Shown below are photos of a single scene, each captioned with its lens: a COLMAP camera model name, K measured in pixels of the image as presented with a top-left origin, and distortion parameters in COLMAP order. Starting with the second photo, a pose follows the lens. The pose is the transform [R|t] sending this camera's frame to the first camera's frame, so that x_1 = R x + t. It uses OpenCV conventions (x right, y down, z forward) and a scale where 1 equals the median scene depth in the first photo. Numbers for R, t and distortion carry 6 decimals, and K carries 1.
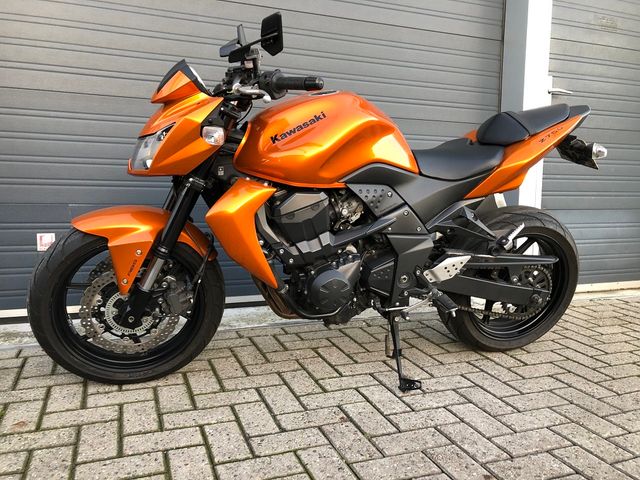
lens RADIAL K [[521.4, 0, 317.5], [0, 521.4, 238.7], [0, 0, 1]] dist [0.013466, -0.015393]
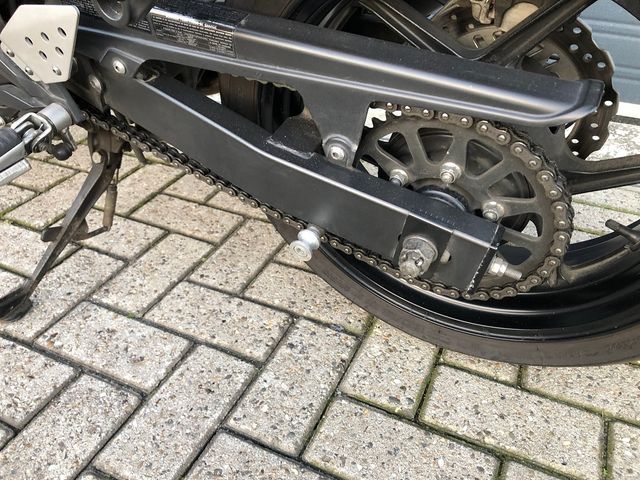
lens RADIAL K [[521.4, 0, 316.0], [0, 521.4, 238.0], [0, 0, 1]] dist [0.013466, -0.015393]
pose [[0.705389, 0.395503, -0.588220, 0.614532], [-0.081697, 0.869693, 0.486786, -0.004923], [0.704096, -0.295318, 0.645783, 0.958660]]
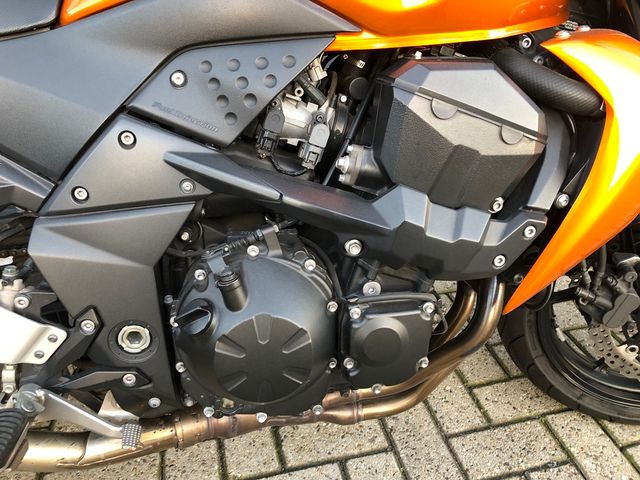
lens RADIAL K [[521.4, 0, 346.4], [0, 521.4, 222.9], [0, 0, 1]] dist [0.013466, -0.015393]
pose [[0.993454, 0.048652, -0.103350, 0.207242], [-0.006110, 0.926102, 0.377225, -0.182078], [0.114066, -0.374124, 0.920337, 0.784019]]
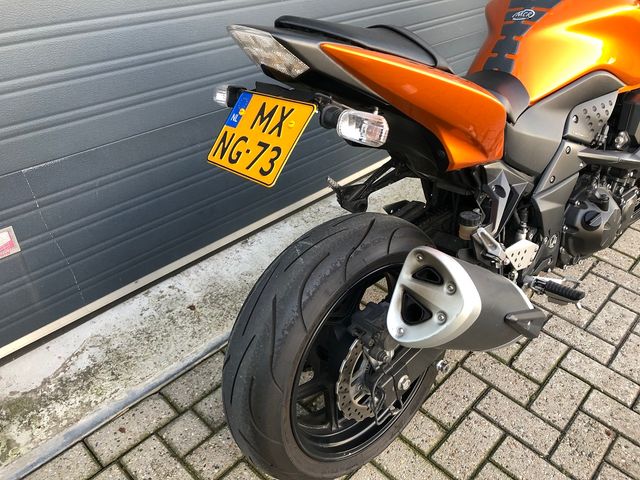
lens RADIAL K [[521.4, 0, 318.6], [0, 521.4, 217.7], [0, 0, 1]] dist [0.013466, -0.015393]
pose [[0.904652, -0.227770, 0.360174, -0.589645], [0.036064, 0.883066, 0.467860, -0.386130], [-0.424622, -0.410262, 0.807082, 0.592360]]
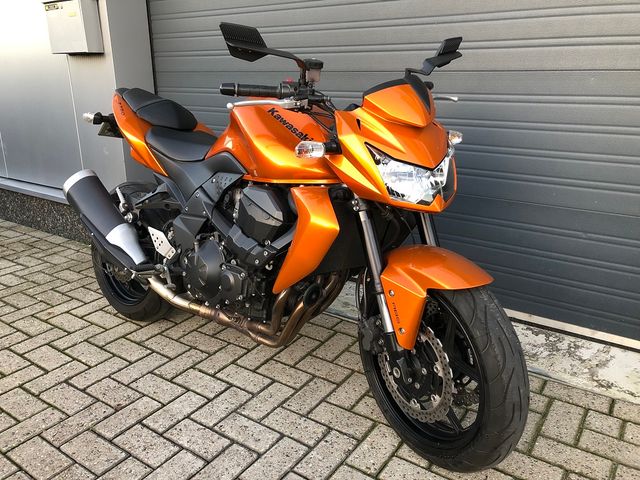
lens RADIAL K [[521.4, 0, 320.1], [0, 521.4, 239.7], [0, 0, 1]] dist [0.013466, -0.015393]
pose [[0.570977, 0.235088, -0.786587, 1.032315], [-0.073626, 0.968926, 0.236140, -0.288430], [0.817658, -0.076917, 0.570543, 0.678007]]
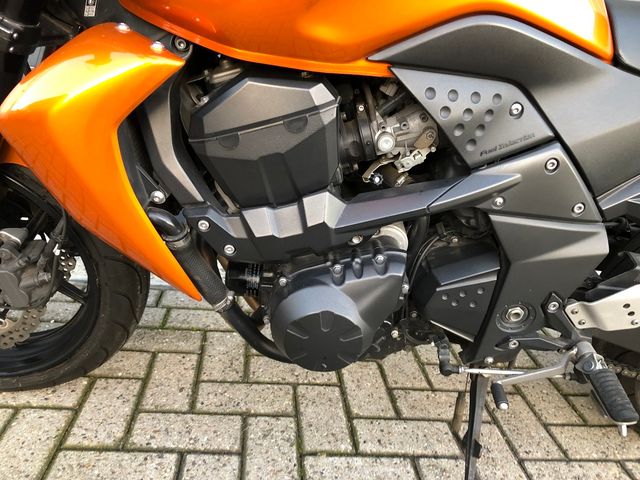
lens RADIAL K [[521.4, 0, 315.6], [0, 521.4, 236.4], [0, 0, 1]] dist [0.013466, -0.015393]
pose [[0.959698, 0.167384, -0.225748, 0.100613], [-0.119911, 0.970378, 0.209733, -0.058432], [0.254166, -0.174210, 0.951341, 0.594487]]
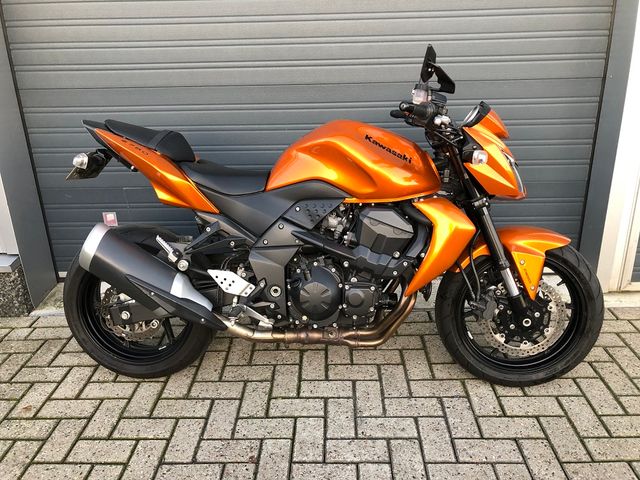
lens RADIAL K [[521.4, 0, 314.8], [0, 521.4, 229.9], [0, 0, 1]] dist [0.013466, -0.015393]
pose [[0.925500, 0.084816, -0.369129, 0.492604], [0.001950, 0.973523, 0.228579, -0.342760], [0.378743, -0.212270, 0.900830, 0.152491]]
